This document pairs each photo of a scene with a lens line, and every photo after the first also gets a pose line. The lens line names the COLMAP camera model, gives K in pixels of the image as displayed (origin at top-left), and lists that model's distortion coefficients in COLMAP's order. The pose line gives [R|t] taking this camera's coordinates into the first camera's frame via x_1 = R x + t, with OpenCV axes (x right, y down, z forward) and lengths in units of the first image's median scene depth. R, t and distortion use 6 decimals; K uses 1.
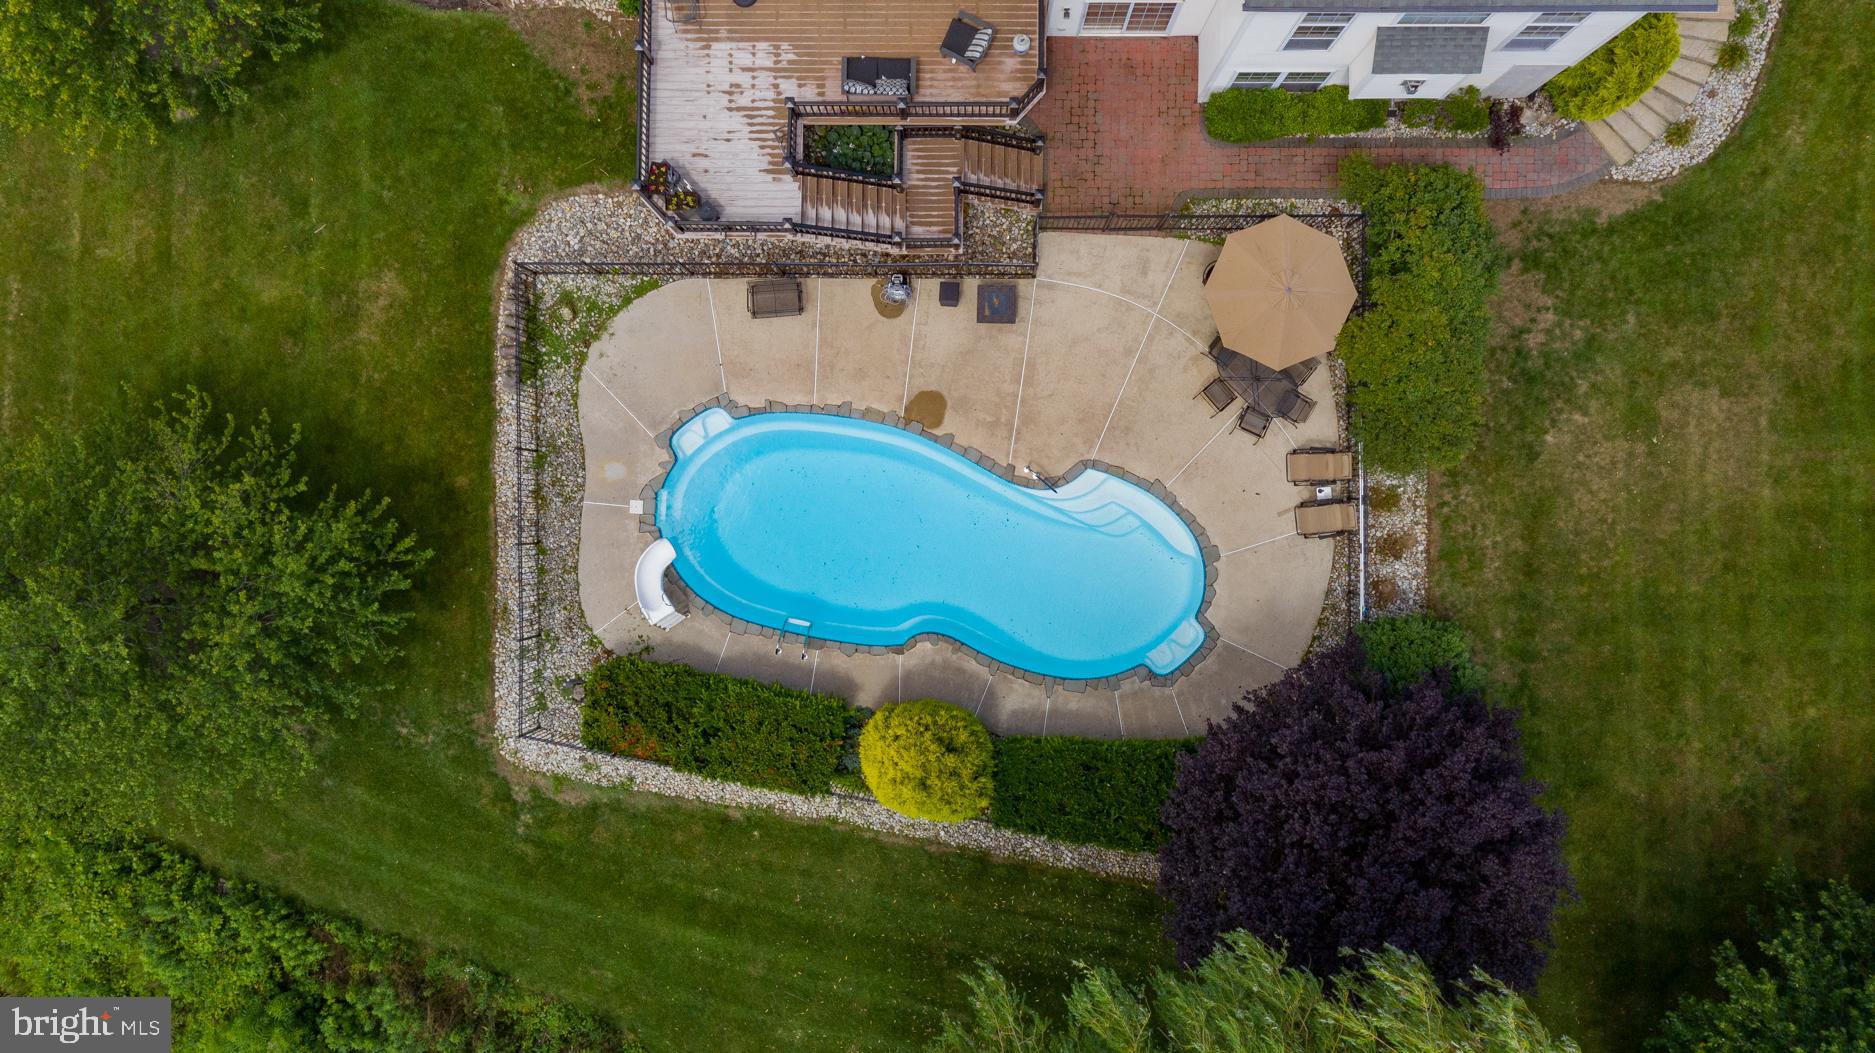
lens RADIAL K [[1506.1, 0, 915.3], [0, 1506.1, 466.0], [0, 0, 1]] dist [-0.005474, 0.005361]
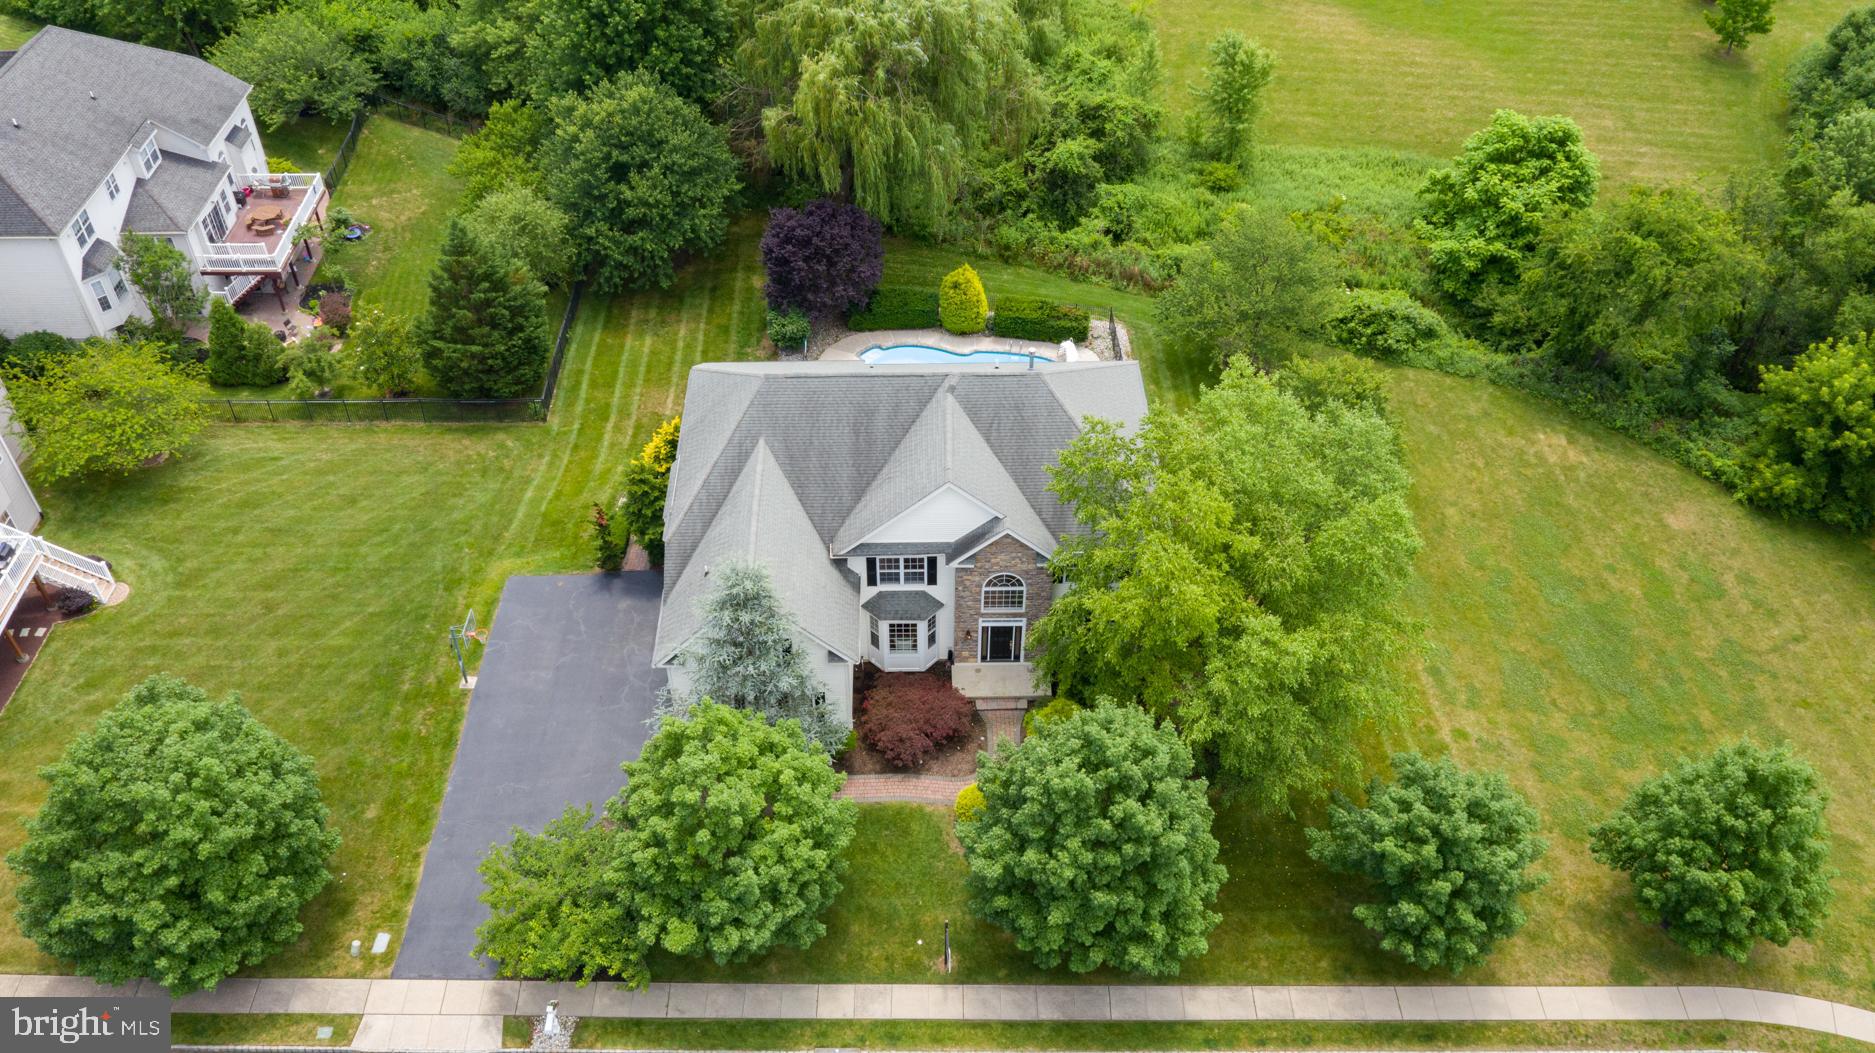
lens RADIAL K [[1506.1, 0, 933.2], [0, 1506.1, 538.2], [0, 0, 1]] dist [-0.005474, 0.005361]
pose [[-0.999073, 0.043049, 0.000861, 0.076685], [-0.027693, -0.657743, 0.752733, -2.088221], [0.032970, 0.752011, 0.658326, -0.495314]]
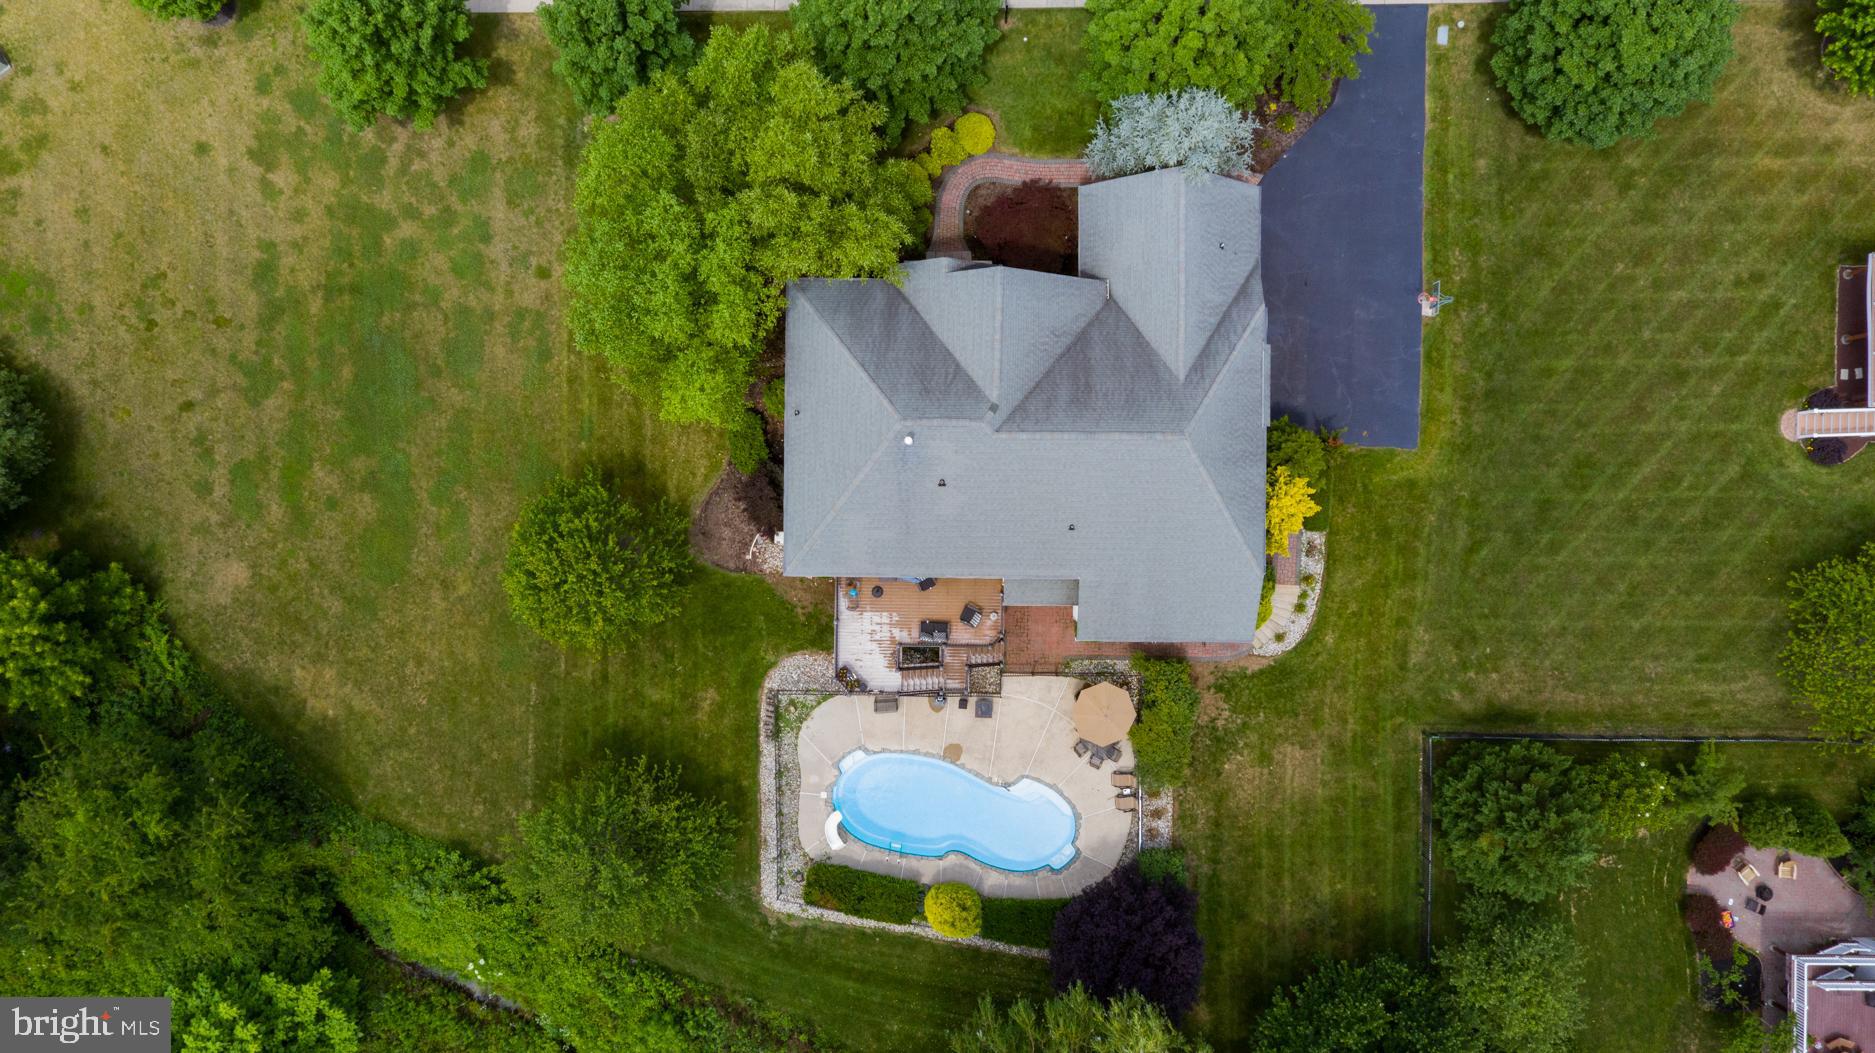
lens RADIAL K [[1506.1, 0, 937.1], [0, 1506.1, 520.9], [0, 0, 1]] dist [-0.005474, 0.005361]
pose [[0.999922, 0.000427, 0.012467, -0.044730], [-0.000725, 0.999713, 0.023958, -0.440894], [-0.012453, -0.023966, 0.999635, -1.254250]]
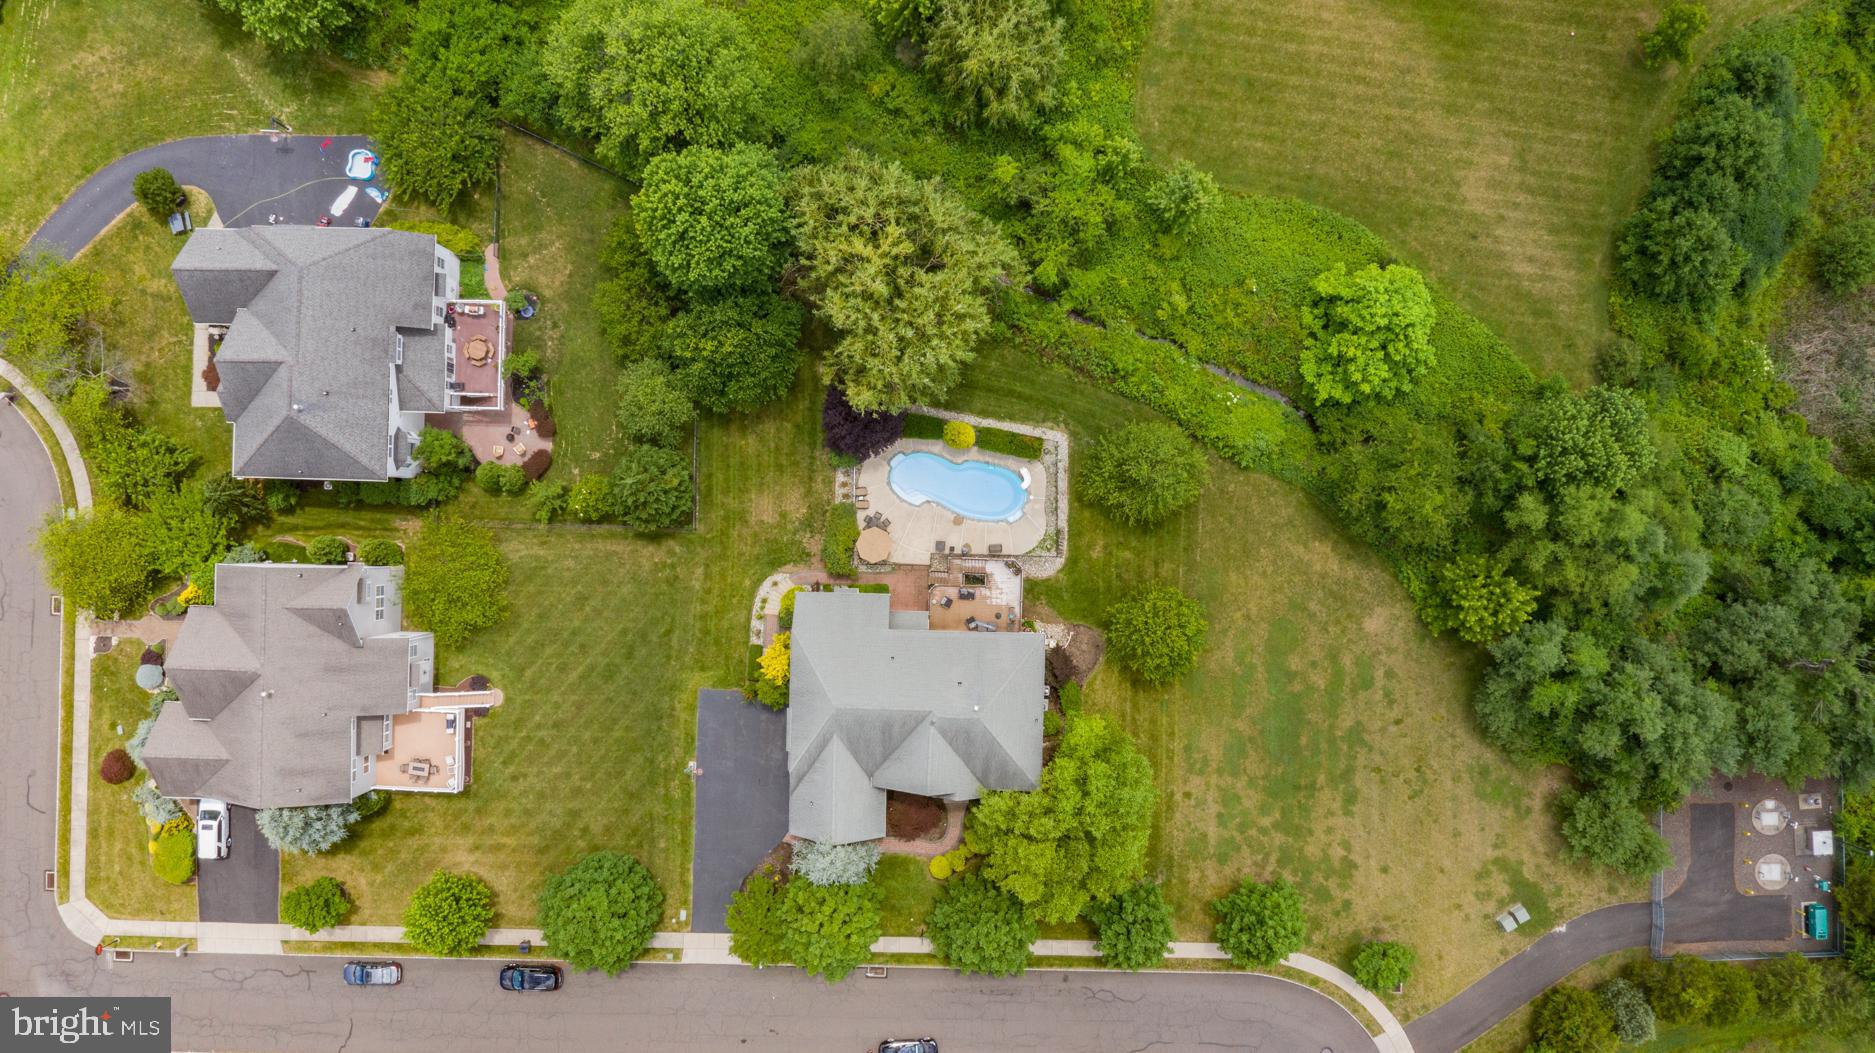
lens RADIAL K [[1506.1, 0, 932.8], [0, 1506.1, 526.3], [0, 0, 1]] dist [-0.005474, 0.005361]
pose [[-0.998448, -0.014406, 0.053794, -0.141347], [0.015462, -0.999695, 0.019261, -0.132038], [0.053500, 0.020063, 0.998366, -3.023702]]
